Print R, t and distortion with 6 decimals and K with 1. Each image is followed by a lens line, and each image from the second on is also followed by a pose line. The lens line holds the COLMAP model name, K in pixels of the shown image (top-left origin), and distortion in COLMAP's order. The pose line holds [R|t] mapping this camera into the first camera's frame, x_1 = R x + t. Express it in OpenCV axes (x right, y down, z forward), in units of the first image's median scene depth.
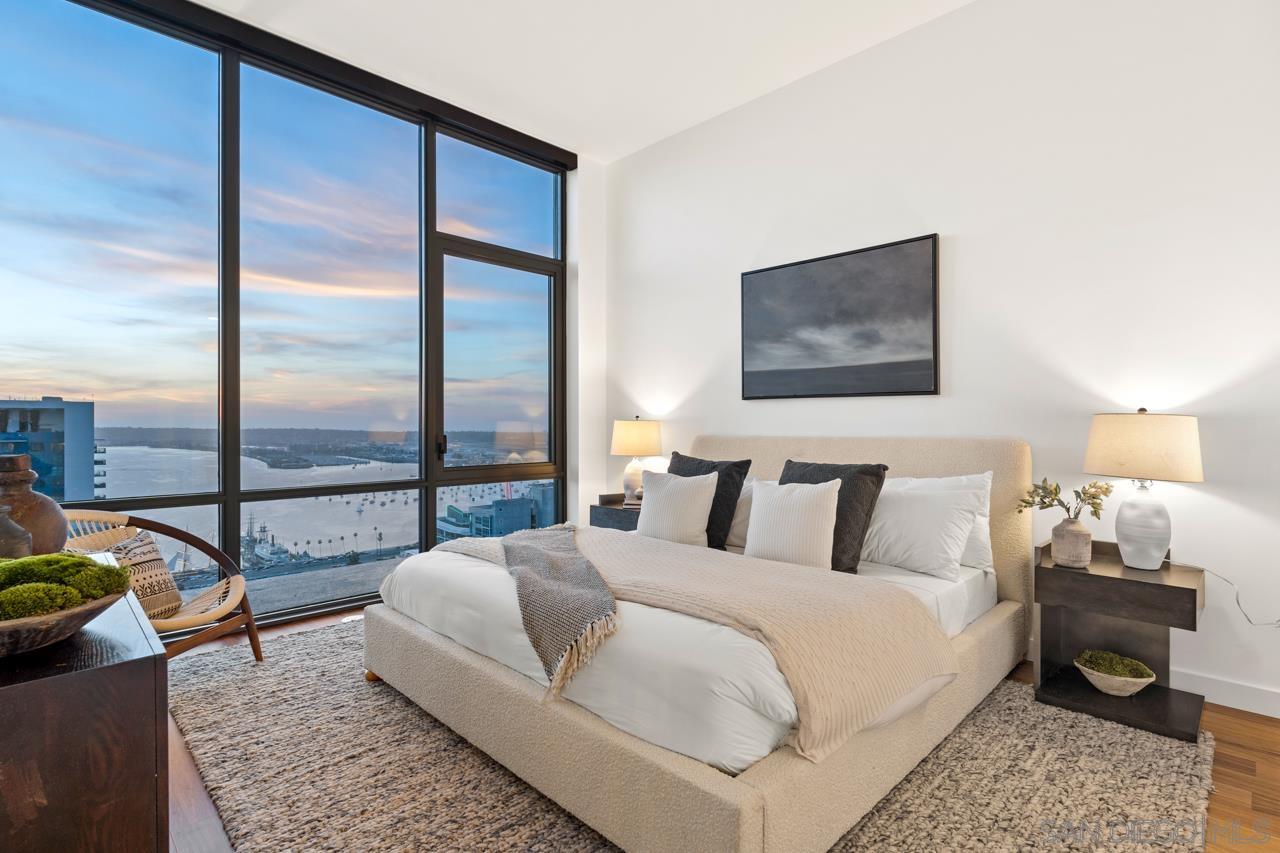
lens RADIAL K [[617.2, 0, 640.0], [0, 617.2, 426.5], [0, 0, 1]] dist [-0.003971, -0.000649]
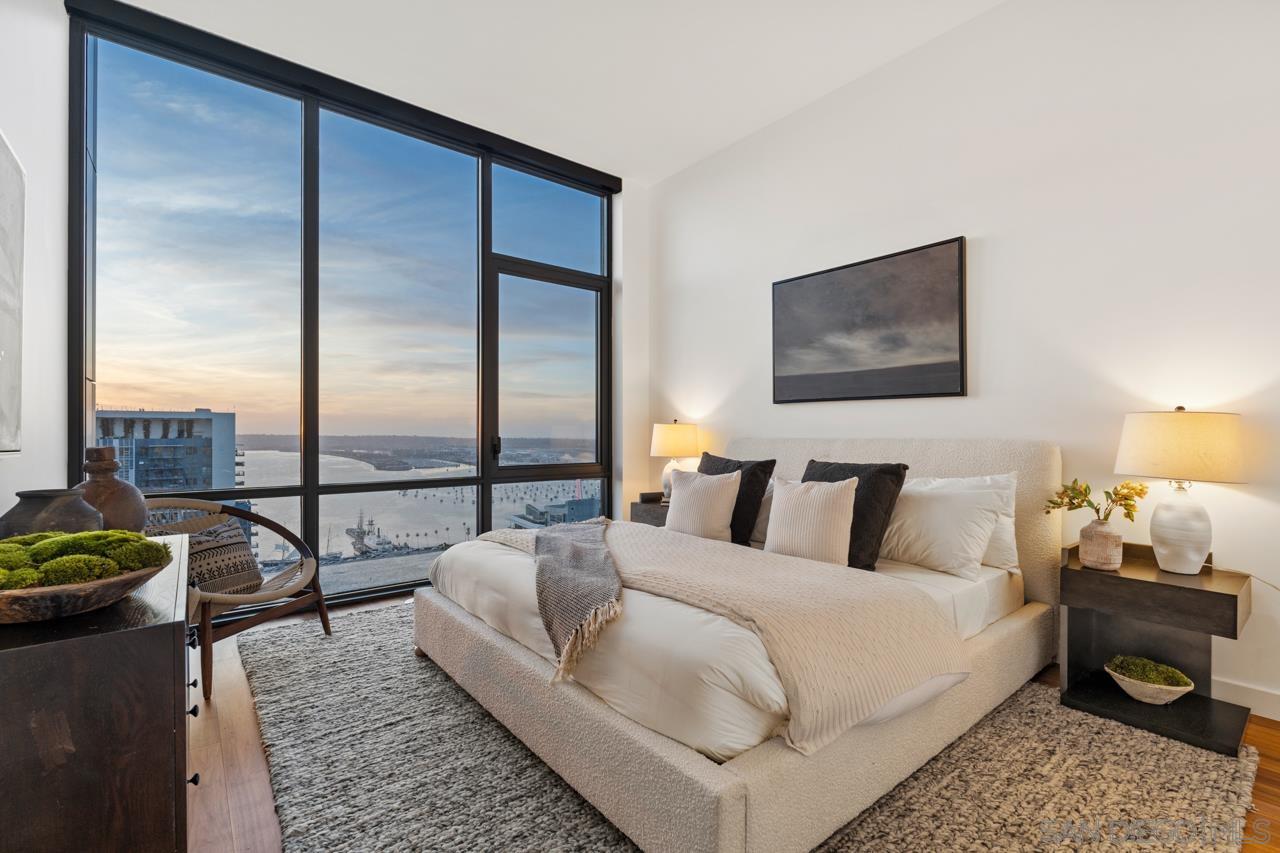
lens RADIAL K [[565.5, 0, 639.9], [0, 565.5, 433.4], [0, 0, 1]] dist [-0.004753, -0.000309]
pose [[0.994557, 0.000857, -0.104192, 0.074355], [-0.000971, 0.999999, -0.001039, 0.015903], [0.104191, 0.001134, 0.994557, 0.038804]]
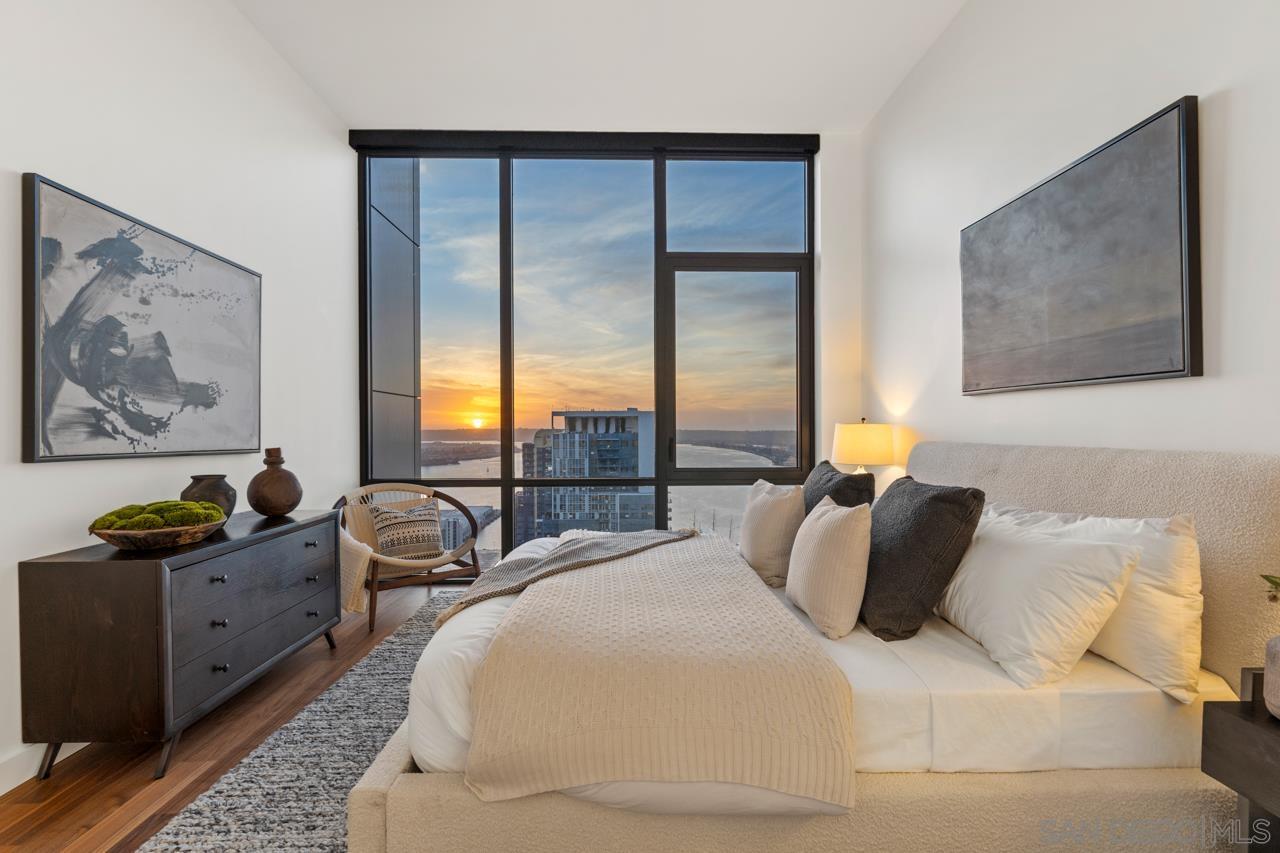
lens RADIAL K [[611.7, 0, 641.3], [0, 611.7, 435.9], [0, 0, 1]] dist [-0.004044, 0.000183]
pose [[0.729980, 0.007179, -0.683431, 0.716473], [0.000708, 0.999936, 0.011260, -0.004665], [0.683469, -0.008703, 0.729928, 0.330287]]
